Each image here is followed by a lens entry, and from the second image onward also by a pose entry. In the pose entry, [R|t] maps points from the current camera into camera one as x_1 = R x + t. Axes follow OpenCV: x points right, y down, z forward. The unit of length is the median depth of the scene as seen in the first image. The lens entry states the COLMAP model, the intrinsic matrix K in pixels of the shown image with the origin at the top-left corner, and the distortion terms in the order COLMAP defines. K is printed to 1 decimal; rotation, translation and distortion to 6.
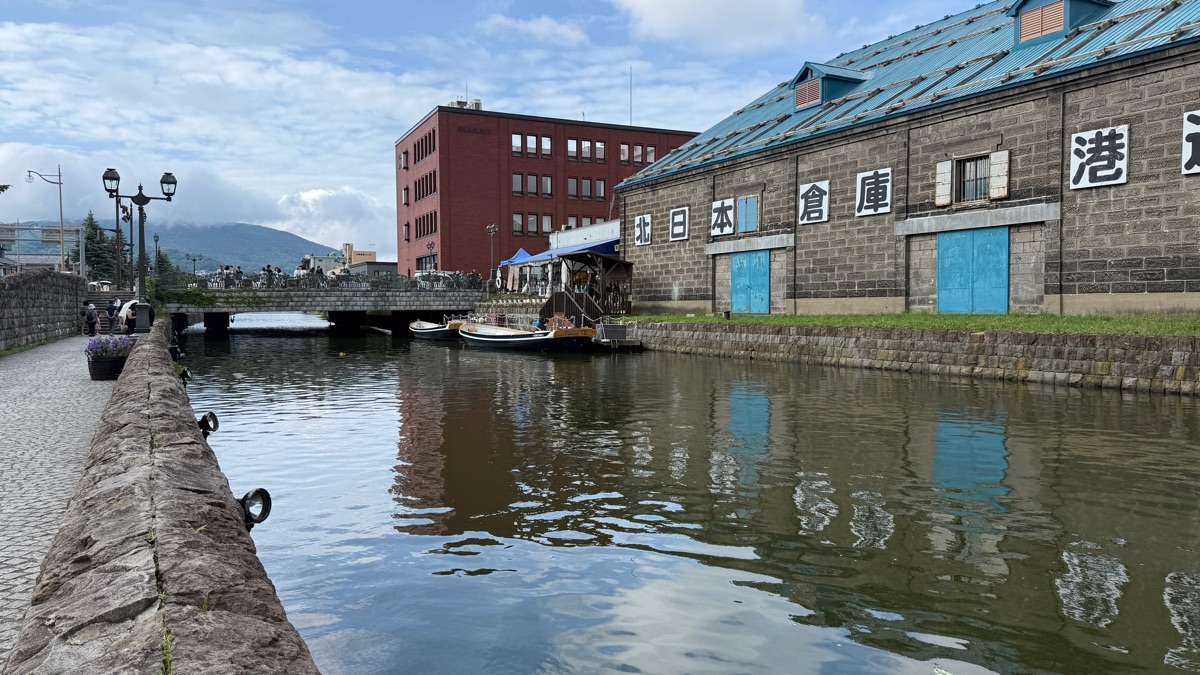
lens RADIAL K [[840.6, 0, 600.0], [0, 840.6, 337.5], [0, 0, 1]] dist [0.163297, -0.303812]
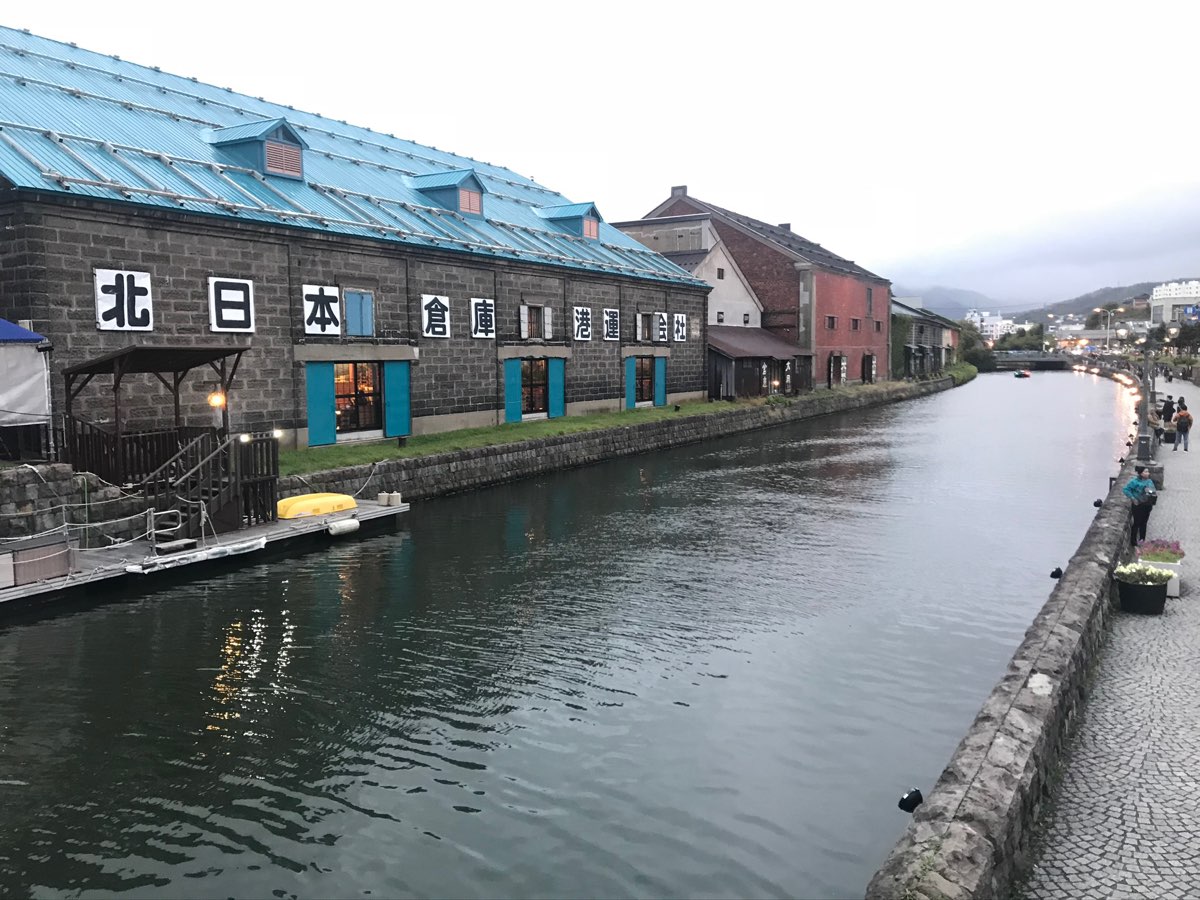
lens RADIAL K [[997.3, 0, 600.0], [0, 997.3, 450.0], [0, 0, 1]] dist [0.119191, -0.389182]
pose [[-0.550393, -0.066518, 0.832252, -0.810717], [0.045984, 0.992893, 0.109768, -0.125376], [-0.833639, 0.098686, -0.543422, 1.488624]]
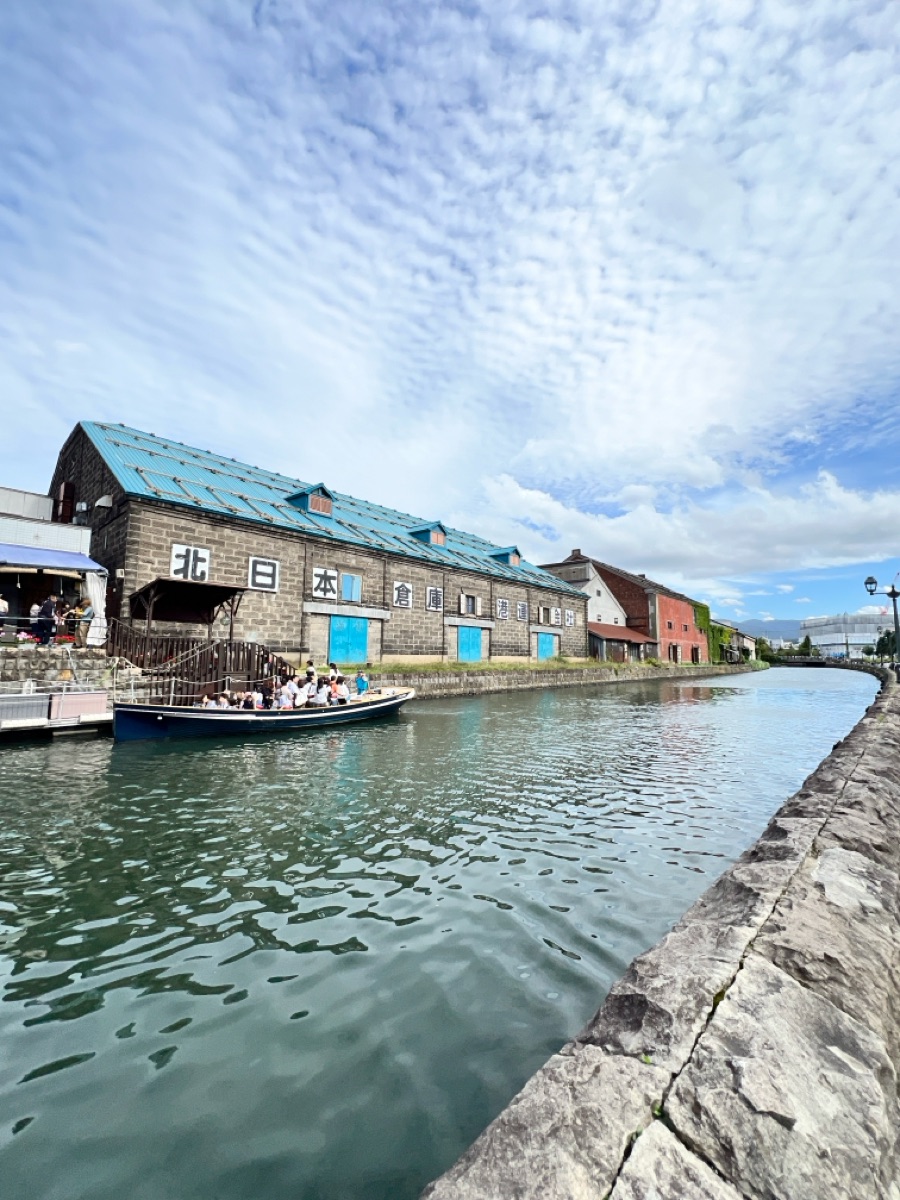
lens RADIAL K [[515.4, 0, 450.0], [0, 515.4, 600.0], [0, 0, 1]] dist [-0.021896, -0.000150]
pose [[-0.376009, 0.105279, 0.920616, -0.682271], [0.026068, 0.994333, -0.103062, -0.046571], [-0.926249, -0.014754, -0.376623, 1.294183]]
